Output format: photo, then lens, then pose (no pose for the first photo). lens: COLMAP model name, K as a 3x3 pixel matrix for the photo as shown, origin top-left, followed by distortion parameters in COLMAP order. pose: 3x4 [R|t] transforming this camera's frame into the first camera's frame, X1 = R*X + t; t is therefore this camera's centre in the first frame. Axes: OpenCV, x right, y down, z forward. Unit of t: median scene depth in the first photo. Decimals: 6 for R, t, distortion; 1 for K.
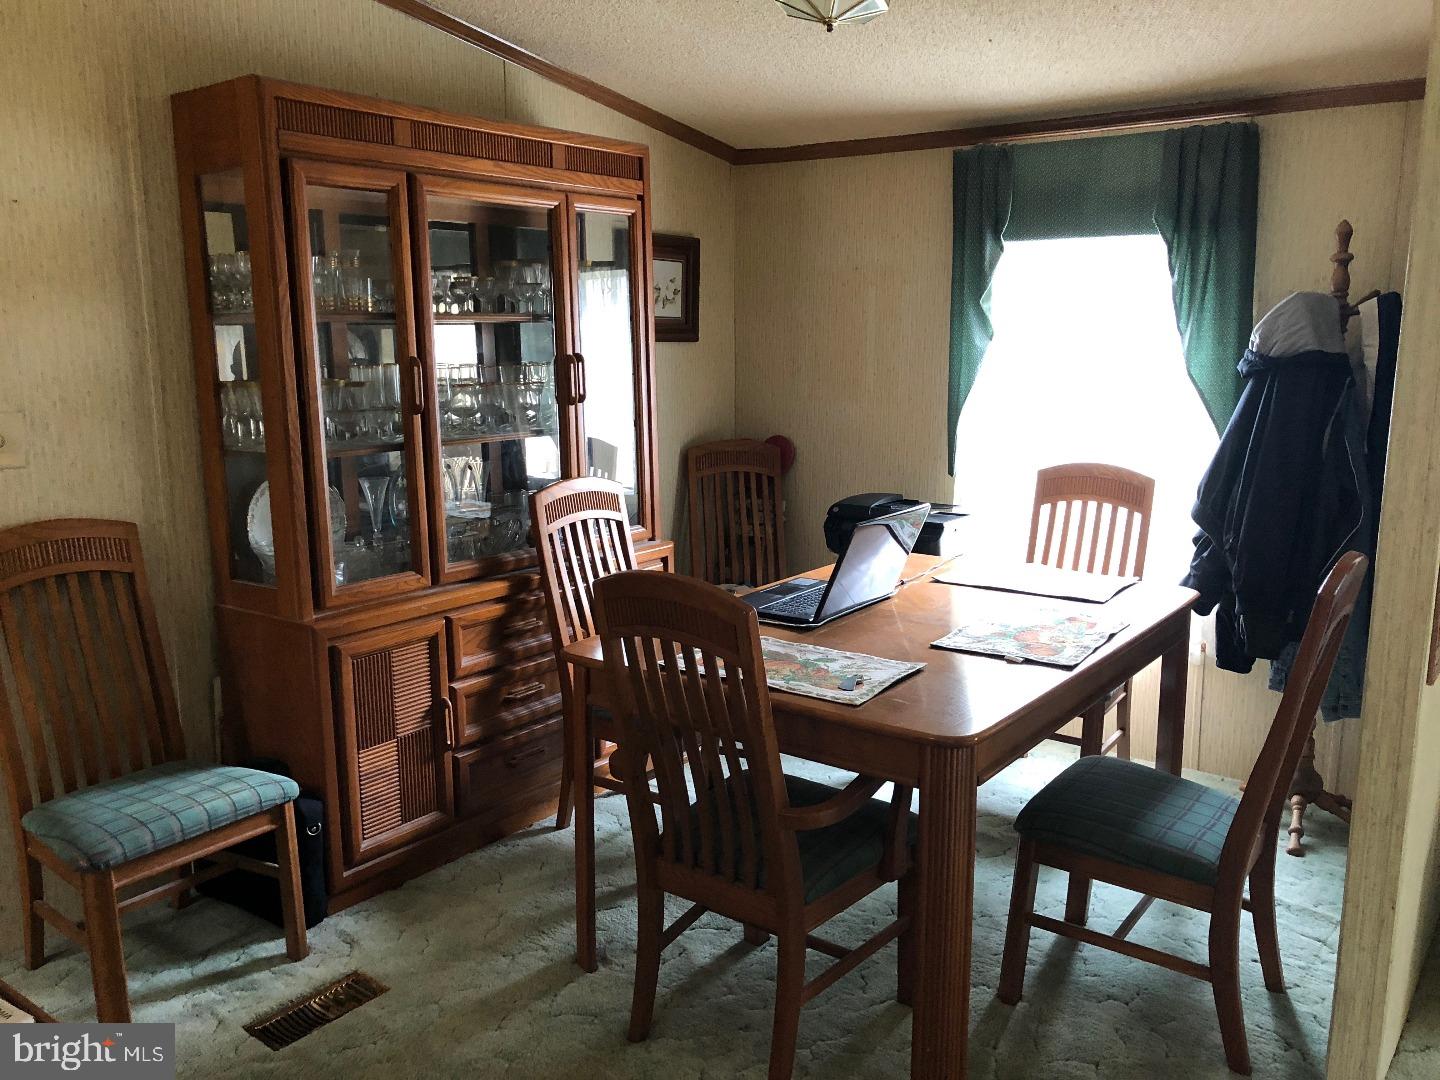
lens RADIAL K [[1191.7, 0, 730.3], [0, 1191.7, 529.2], [0, 0, 1]] dist [0.072350, -0.079727]
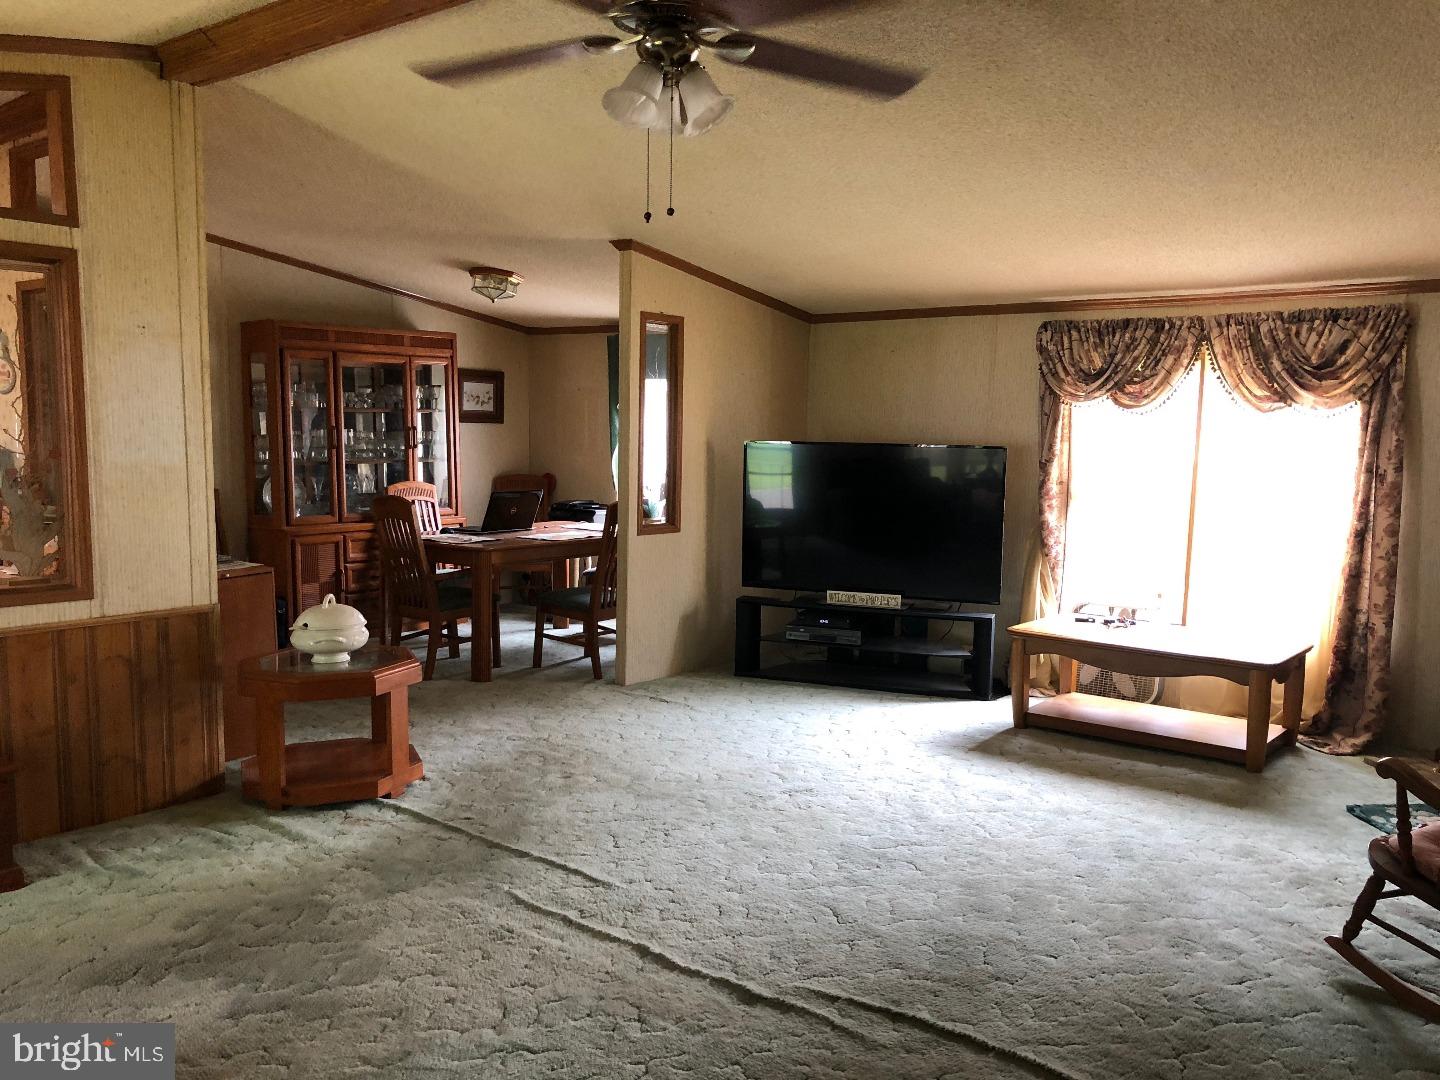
lens RADIAL K [[1191.7, 0, 728.0], [0, 1191.7, 536.8], [0, 0, 1]] dist [0.072350, -0.079727]
pose [[0.999167, 0.018182, -0.036526, 0.607665], [-0.020661, 0.997425, -0.068677, 0.223555], [0.035183, 0.069374, 0.996970, -1.336332]]
